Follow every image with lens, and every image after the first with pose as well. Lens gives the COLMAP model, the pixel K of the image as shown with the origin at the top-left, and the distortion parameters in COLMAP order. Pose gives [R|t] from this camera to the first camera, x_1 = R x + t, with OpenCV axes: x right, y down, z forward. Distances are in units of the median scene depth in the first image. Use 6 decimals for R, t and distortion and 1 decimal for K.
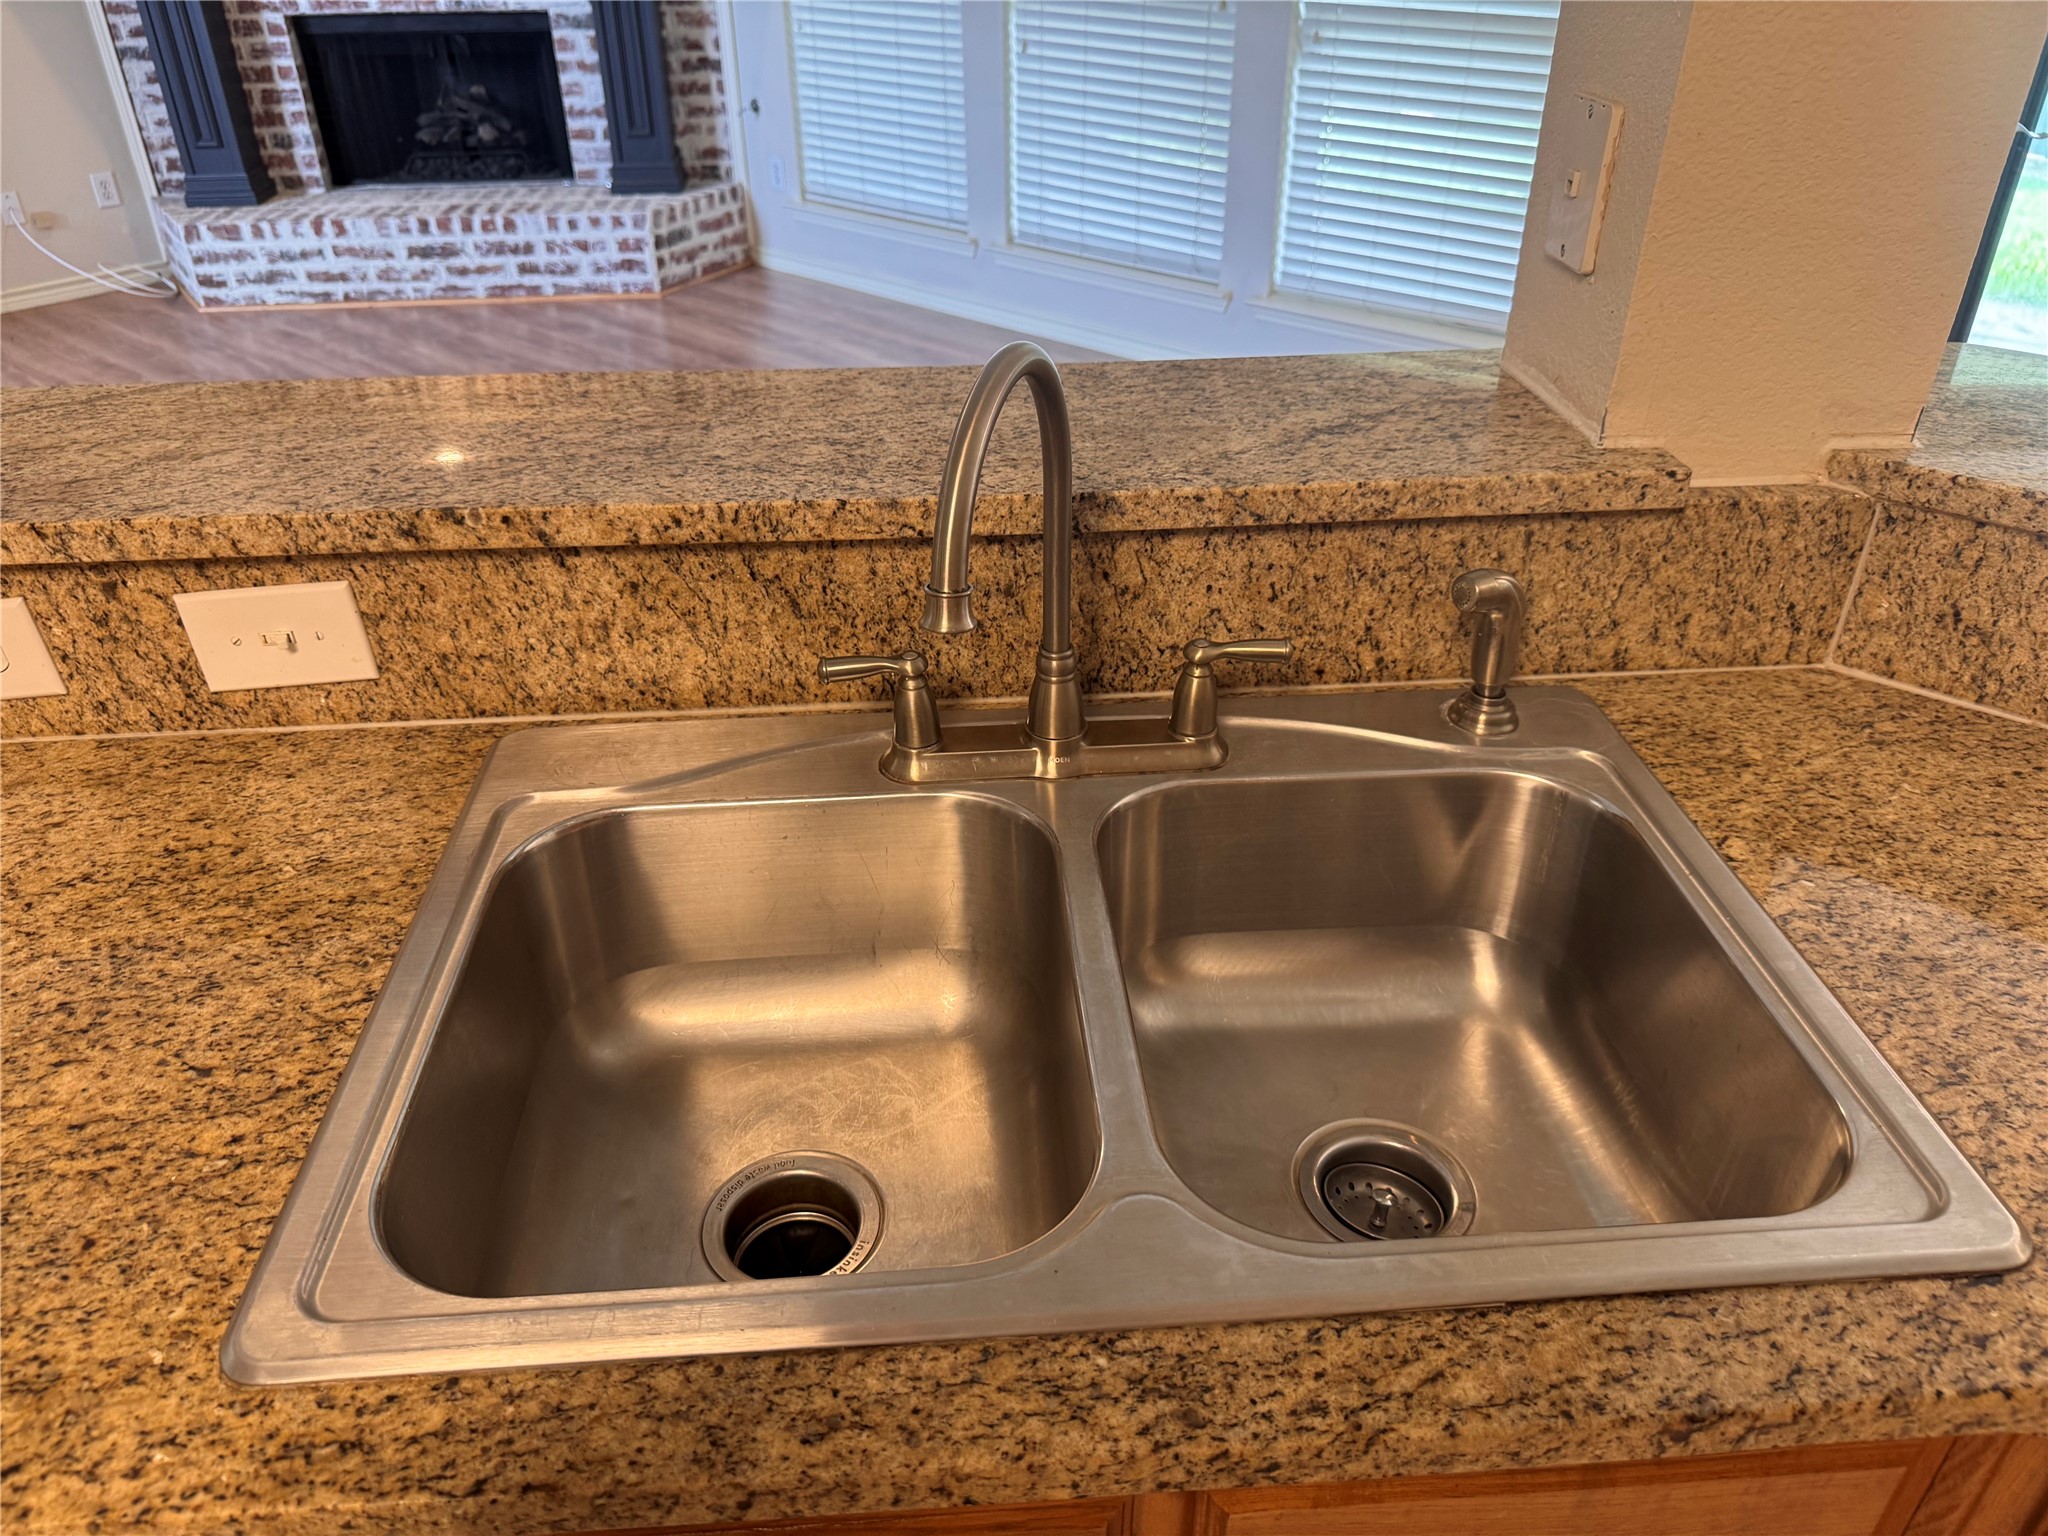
lens RADIAL K [[1432.0, 0, 1025.2], [0, 1432.0, 764.3], [0, 0, 1]] dist [-0.030093, -0.004610]
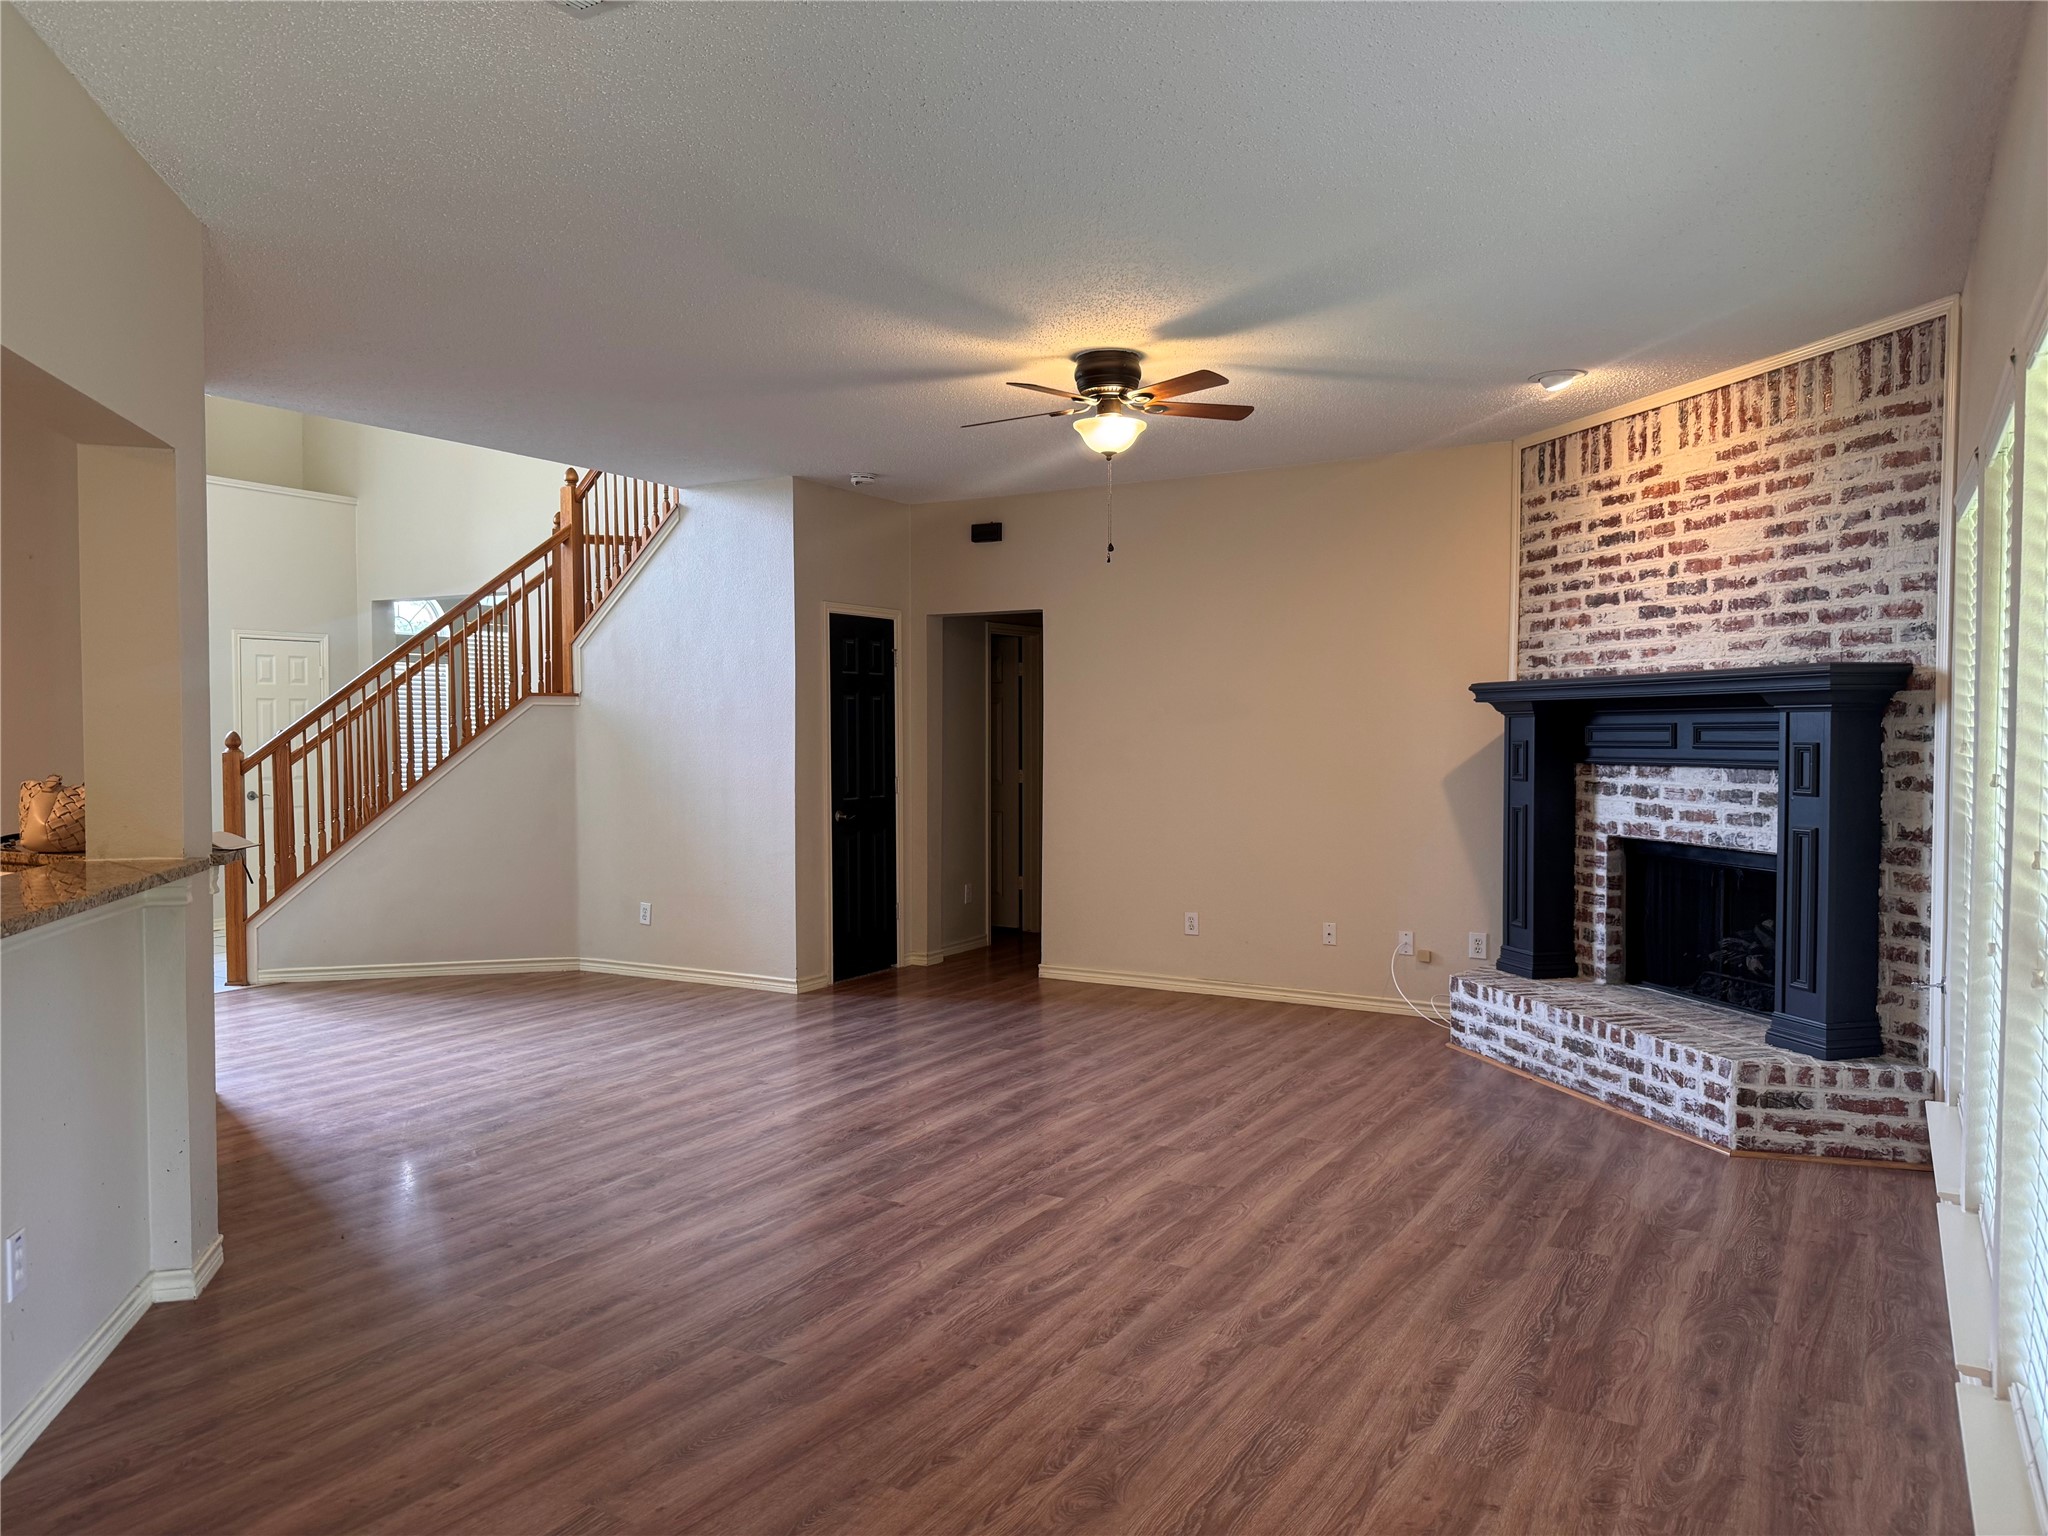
lens RADIAL K [[1432.0, 0, 1022.5], [0, 1432.0, 770.6], [0, 0, 1]] dist [-0.030093, -0.004610]
pose [[0.164447, 0.025641, -0.986053, 0.521296], [-0.534704, 0.842358, -0.067270, -0.241661], [0.828884, 0.538309, 0.152234, 0.395632]]
